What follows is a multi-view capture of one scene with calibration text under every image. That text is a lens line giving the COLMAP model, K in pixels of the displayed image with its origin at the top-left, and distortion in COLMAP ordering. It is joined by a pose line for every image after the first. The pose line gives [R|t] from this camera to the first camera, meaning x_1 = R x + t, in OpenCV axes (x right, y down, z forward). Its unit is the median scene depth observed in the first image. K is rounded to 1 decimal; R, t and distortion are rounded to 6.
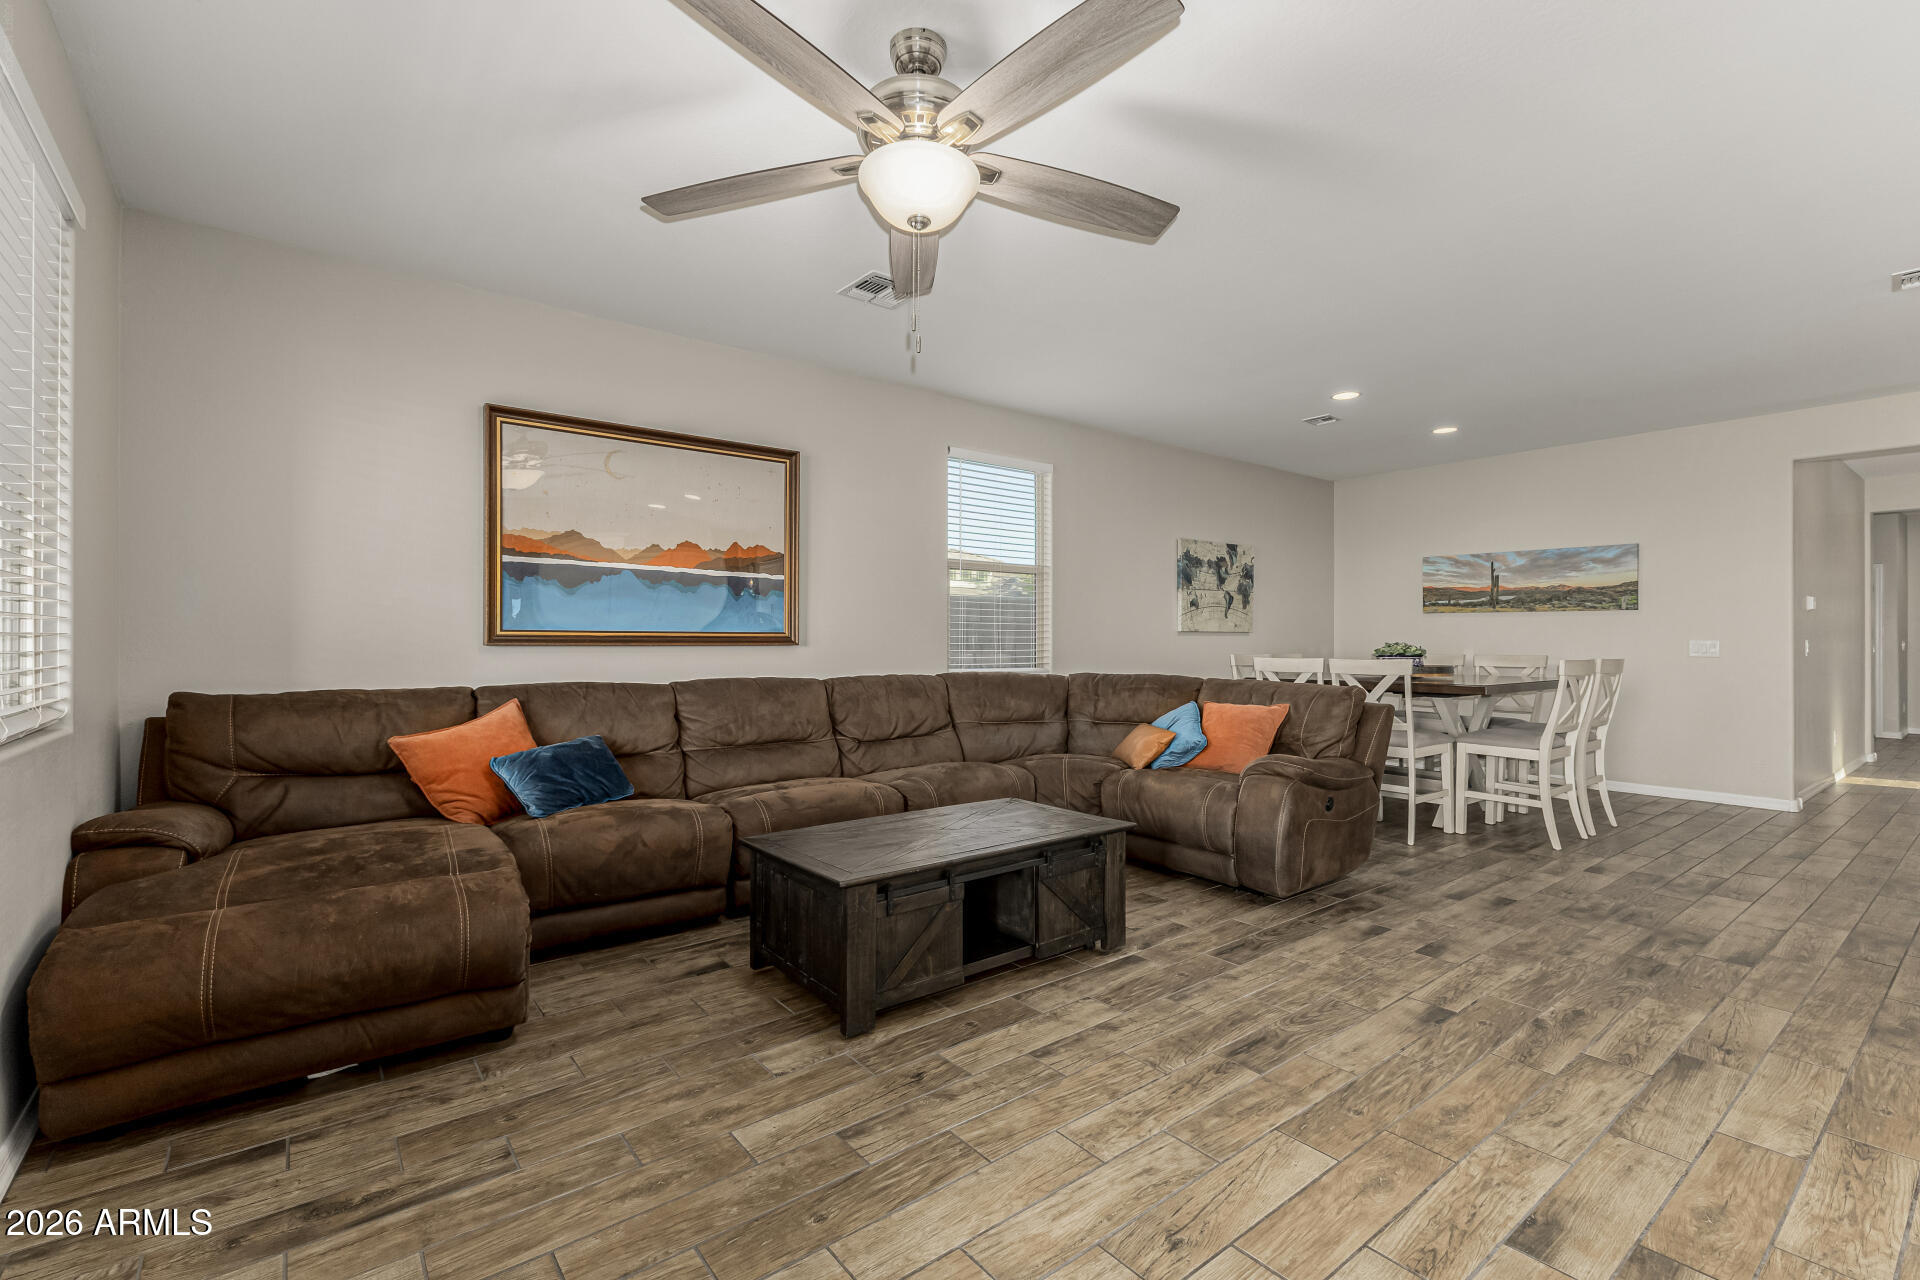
lens RADIAL K [[840.0, 0, 952.5], [0, 840.0, 641.9], [0, 0, 1]] dist [0.010463, -0.000580]
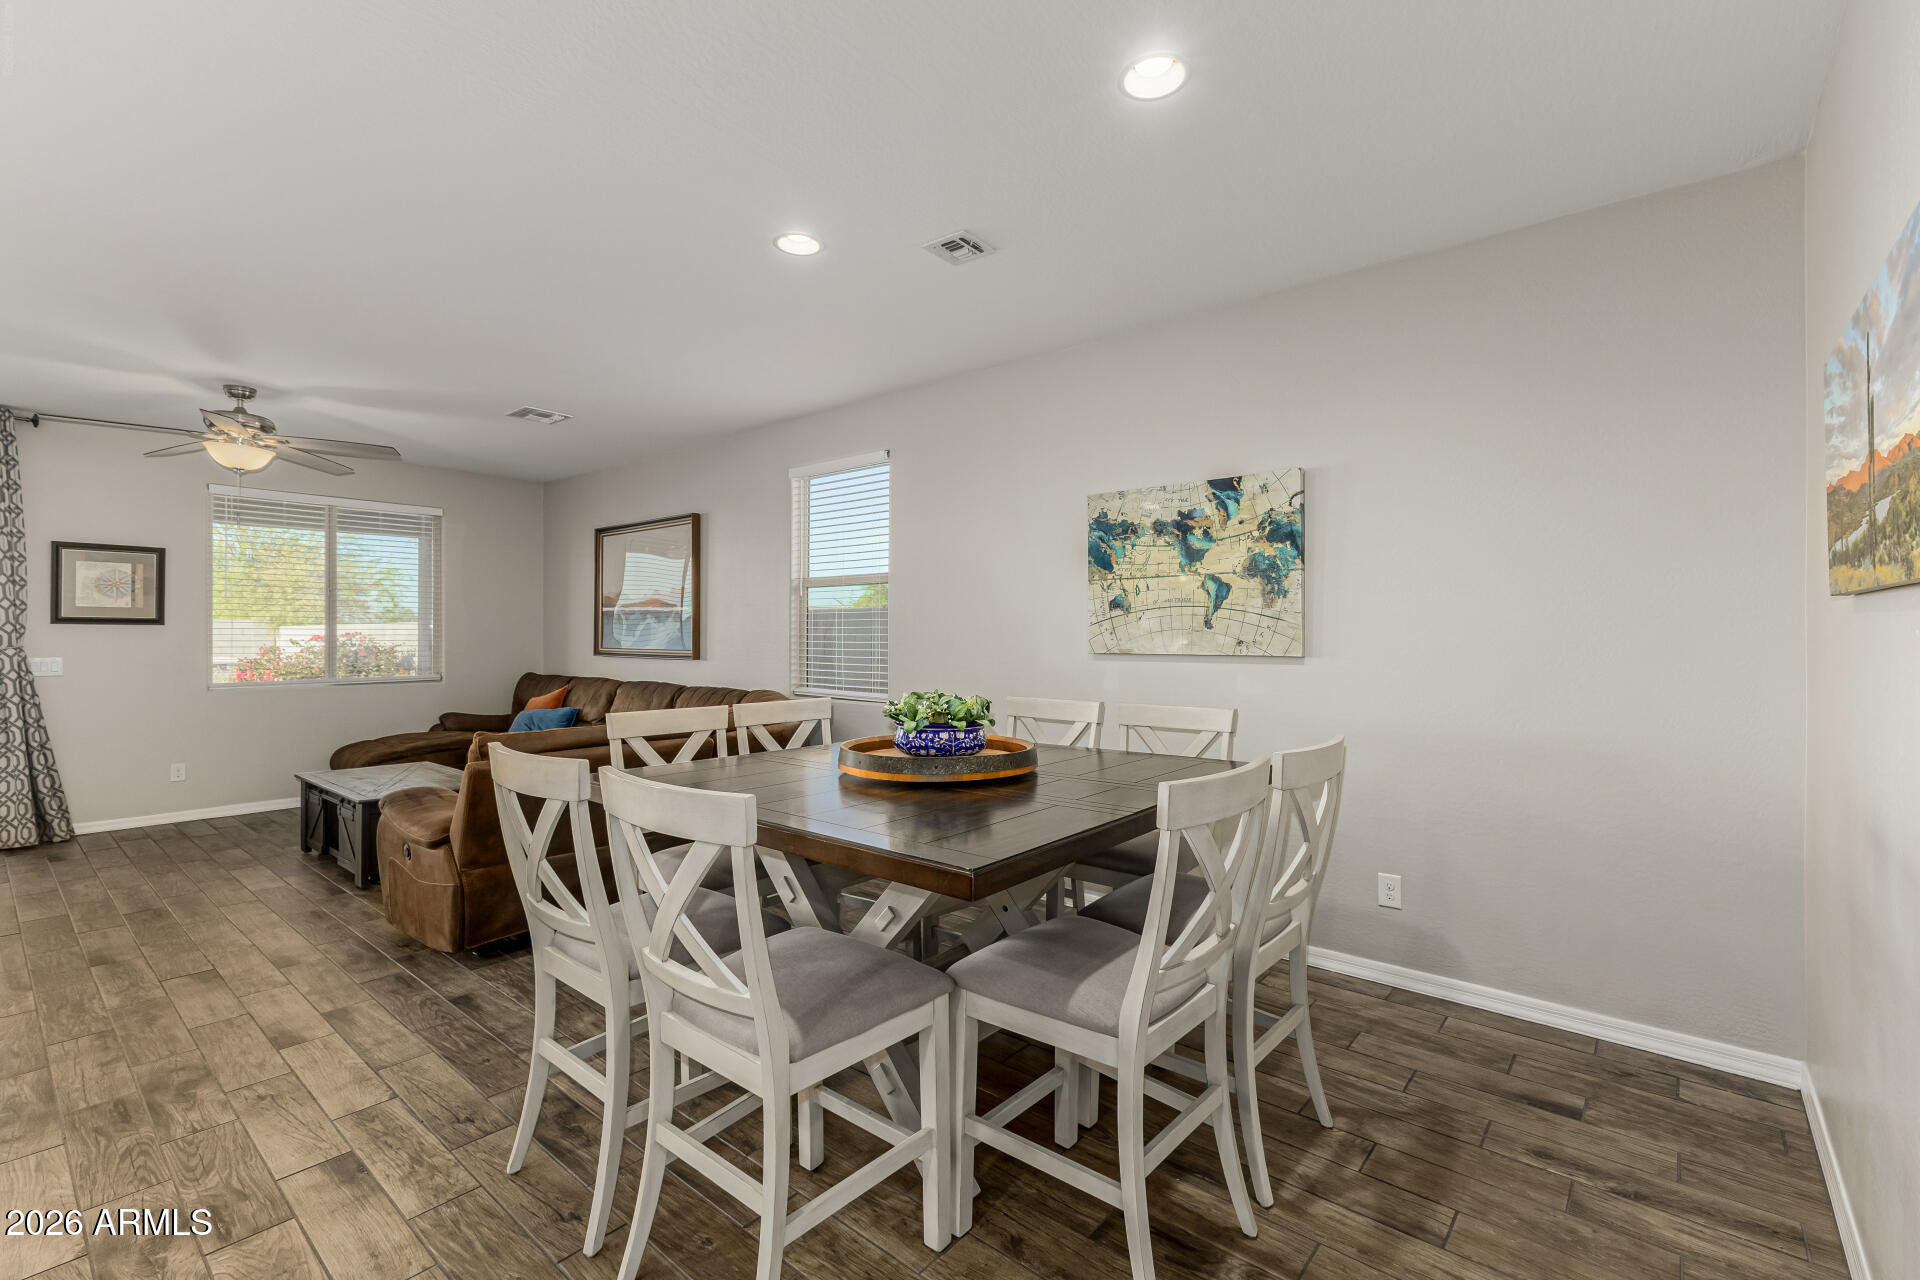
lens RADIAL K [[840.0, 0, 956.4], [0, 840.0, 632.6], [0, 0, 1]] dist [0.010463, -0.000580]
pose [[0.208637, 0.004114, -0.977985, 0.823376], [0.005338, 0.999971, 0.005346, -0.030062], [0.977979, -0.006336, 0.208609, 0.777247]]
